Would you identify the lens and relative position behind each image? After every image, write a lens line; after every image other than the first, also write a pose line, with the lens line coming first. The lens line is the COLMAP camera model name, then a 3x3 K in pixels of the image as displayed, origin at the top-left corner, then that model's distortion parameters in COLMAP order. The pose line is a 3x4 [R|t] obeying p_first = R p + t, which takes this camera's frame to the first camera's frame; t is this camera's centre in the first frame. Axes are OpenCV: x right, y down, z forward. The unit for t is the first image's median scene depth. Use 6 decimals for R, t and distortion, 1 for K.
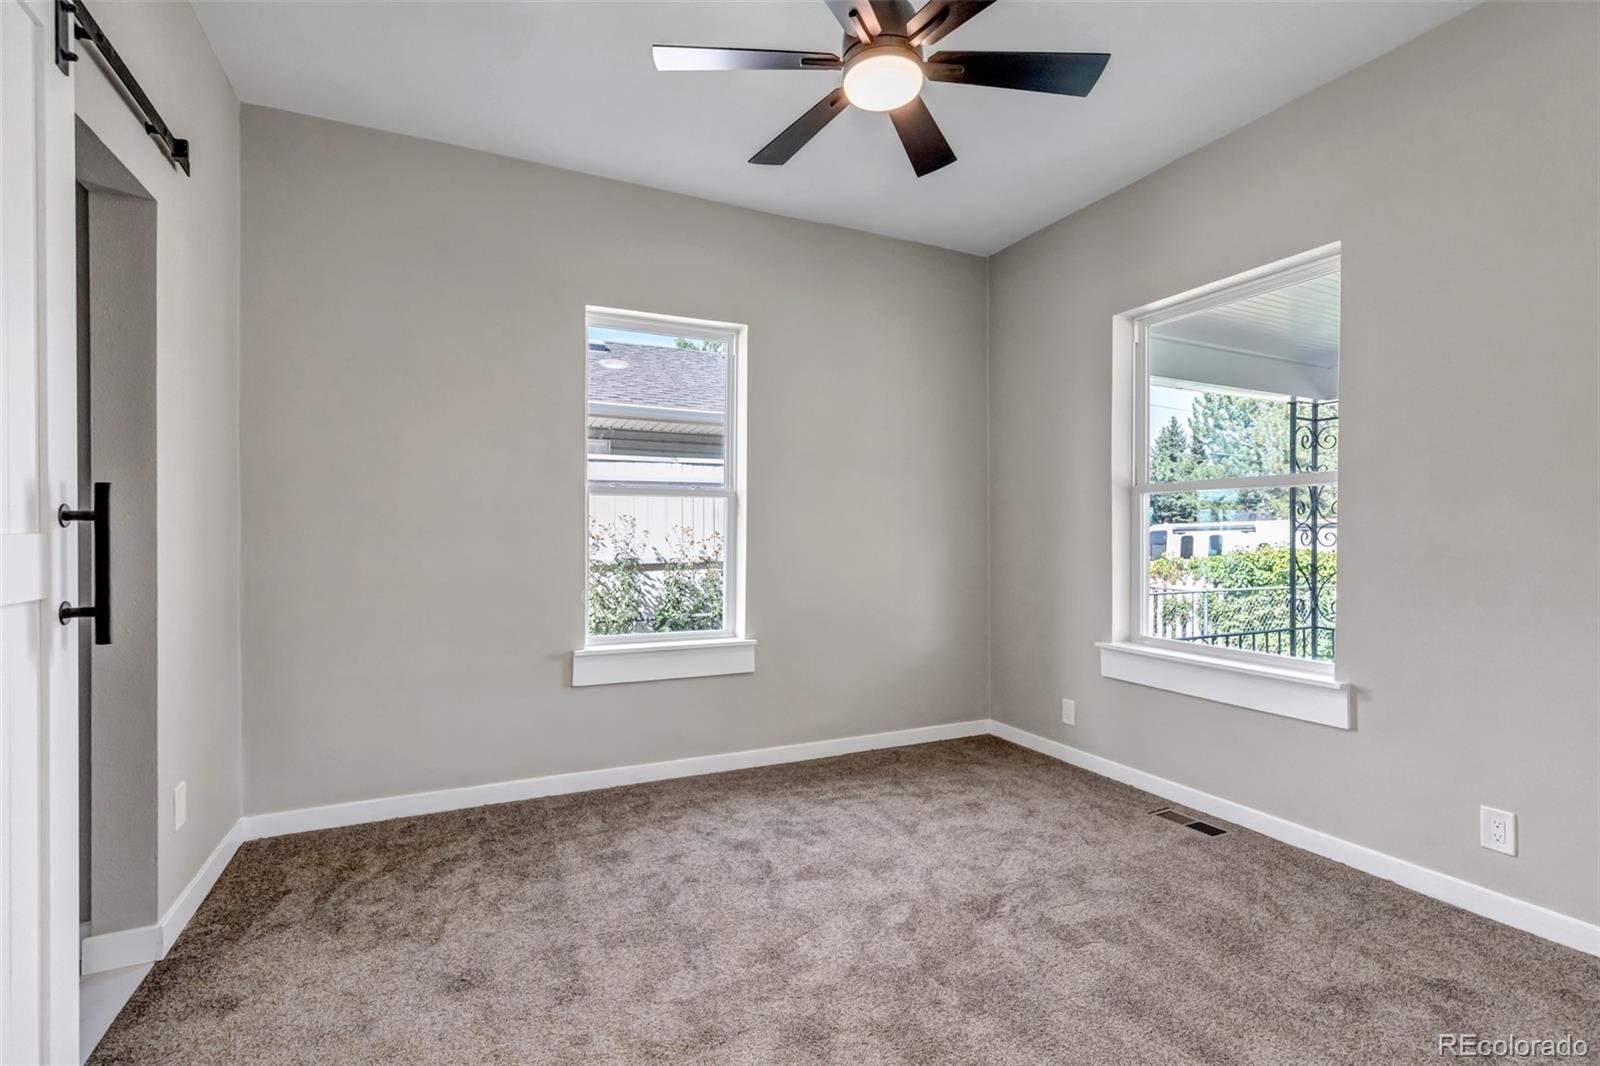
lens RADIAL K [[733.0, 0, 810.3], [0, 733.0, 538.3], [0, 0, 1]] dist [0.003815, -0.000286]
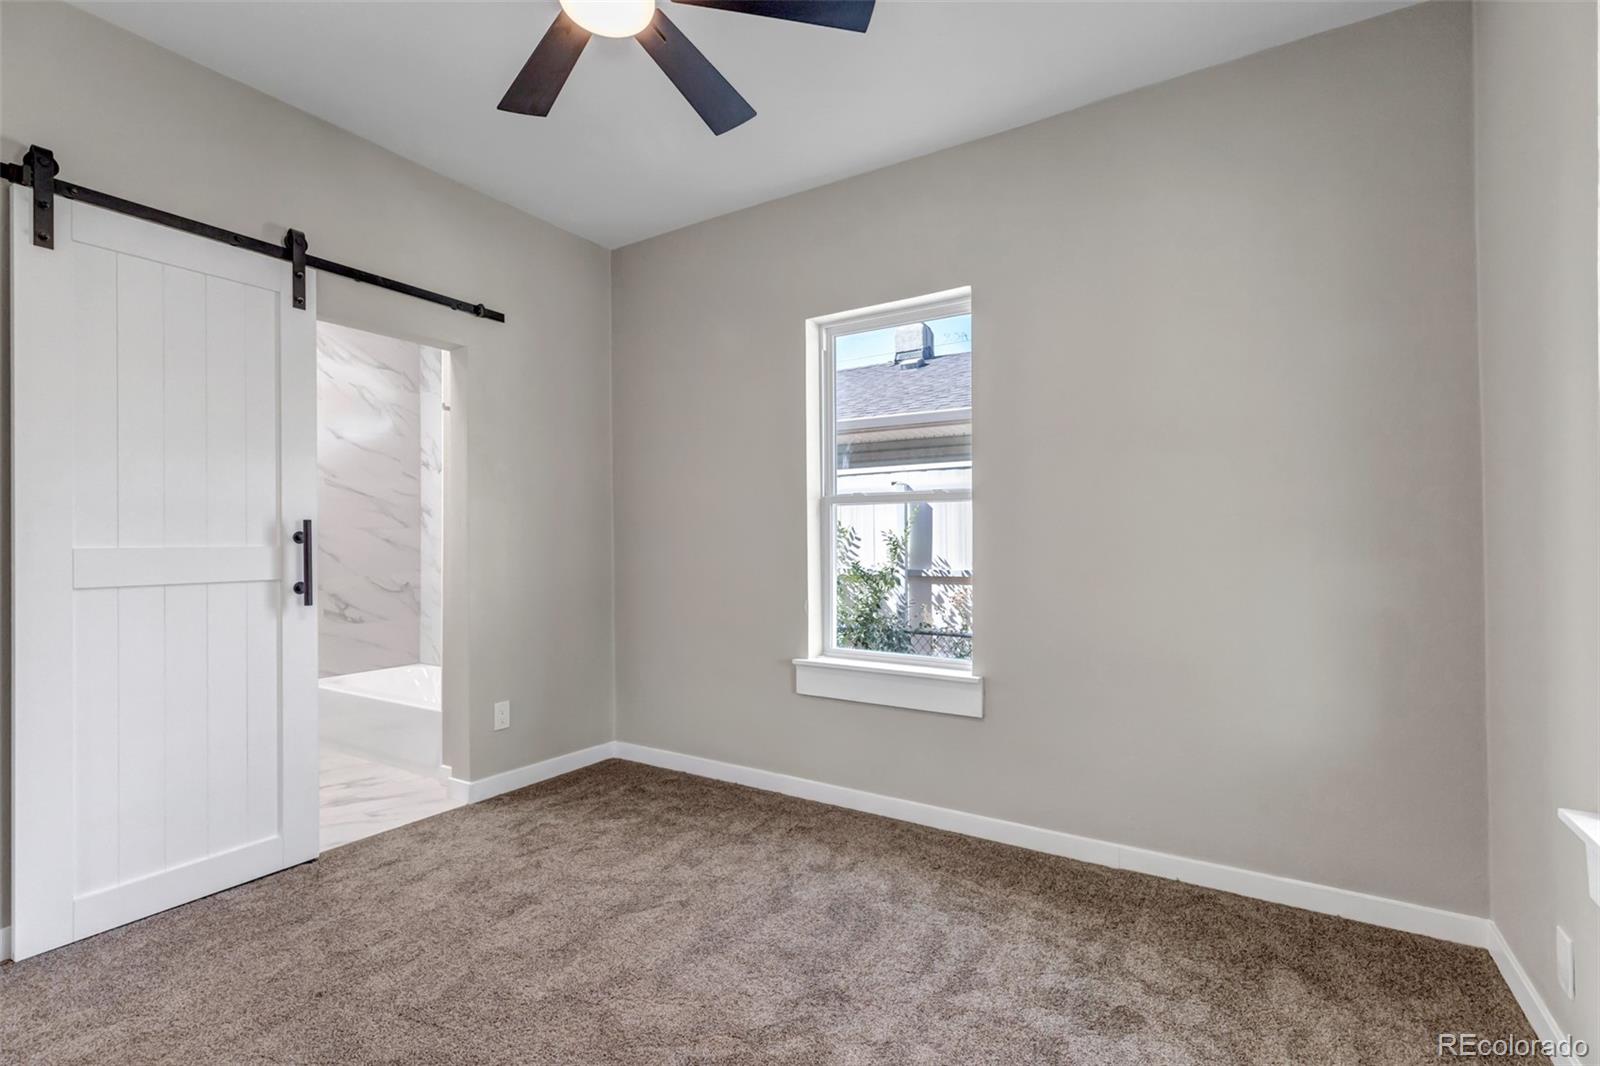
lens RADIAL K [[733.0, 0, 814.8], [0, 733.0, 522.8], [0, 0, 1]] dist [0.003815, -0.000286]
pose [[0.547241, -0.018415, -0.836773, 0.604587], [-0.008619, 0.999581, -0.027635, -0.014084], [0.836931, 0.022335, 0.546853, 0.474442]]
